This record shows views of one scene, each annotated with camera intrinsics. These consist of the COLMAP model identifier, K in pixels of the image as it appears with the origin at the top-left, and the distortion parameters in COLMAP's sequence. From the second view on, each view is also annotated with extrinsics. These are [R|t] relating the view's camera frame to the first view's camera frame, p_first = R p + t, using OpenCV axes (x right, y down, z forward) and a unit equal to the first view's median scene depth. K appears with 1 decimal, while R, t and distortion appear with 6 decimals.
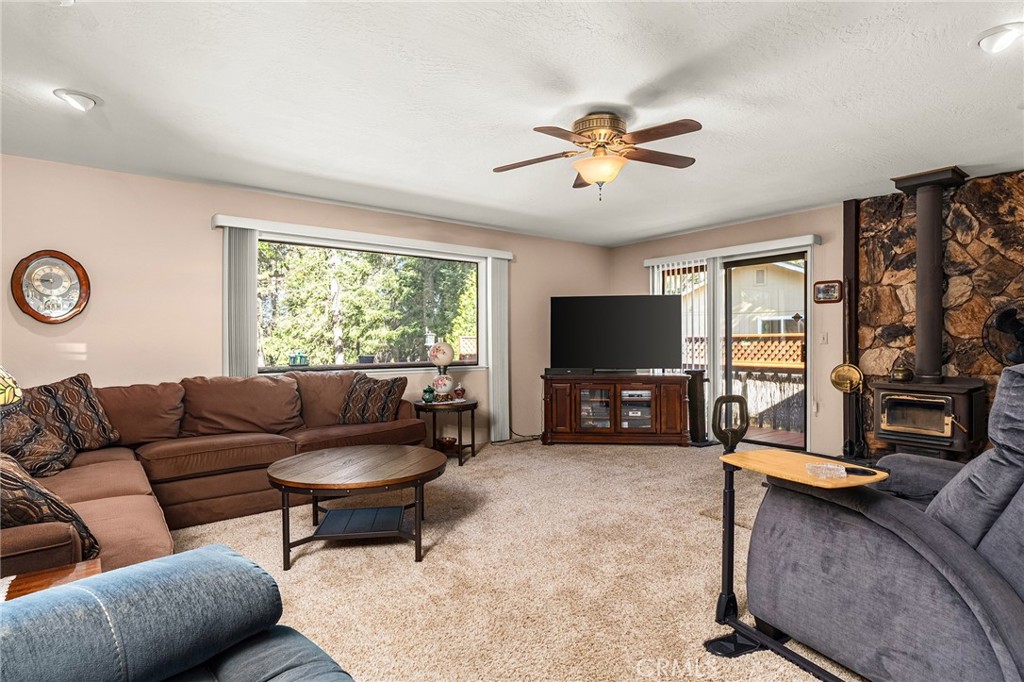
lens RADIAL K [[561.9, 0, 515.8], [0, 561.9, 342.8], [0, 0, 1]] dist [-0.013799, 0.000422]
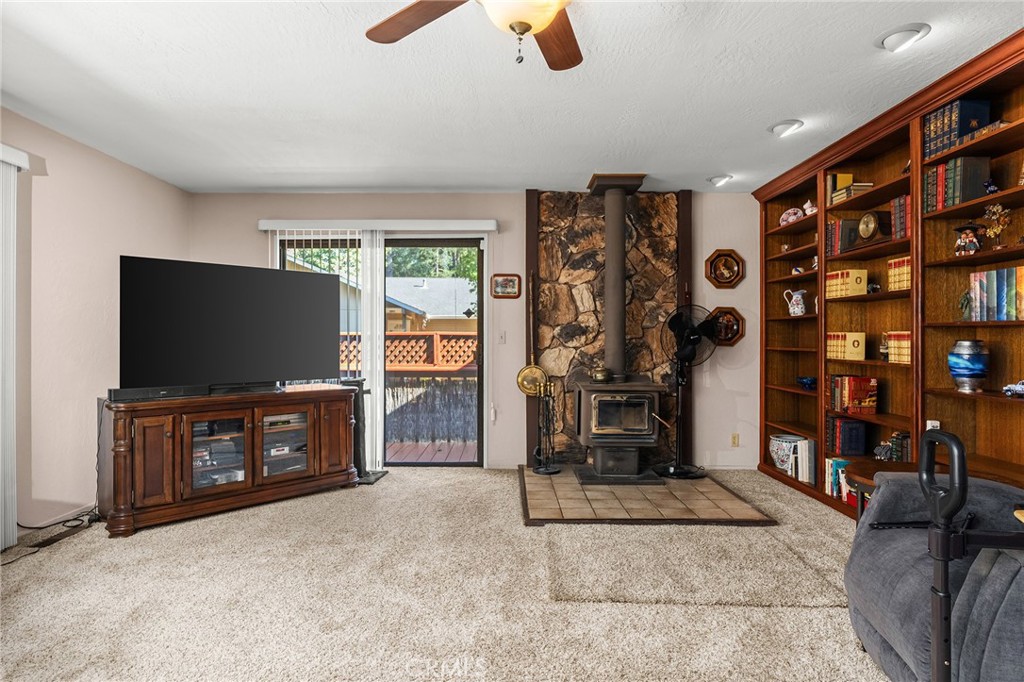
lens RADIAL K [[561.9, 0, 509.5], [0, 561.9, 337.1], [0, 0, 1]] dist [-0.013799, 0.000422]
pose [[0.598330, 0.010147, 0.801186, -0.171485], [-0.002020, 0.999936, -0.011156, 0.001562], [-0.801247, 0.005057, 0.598312, 0.465993]]
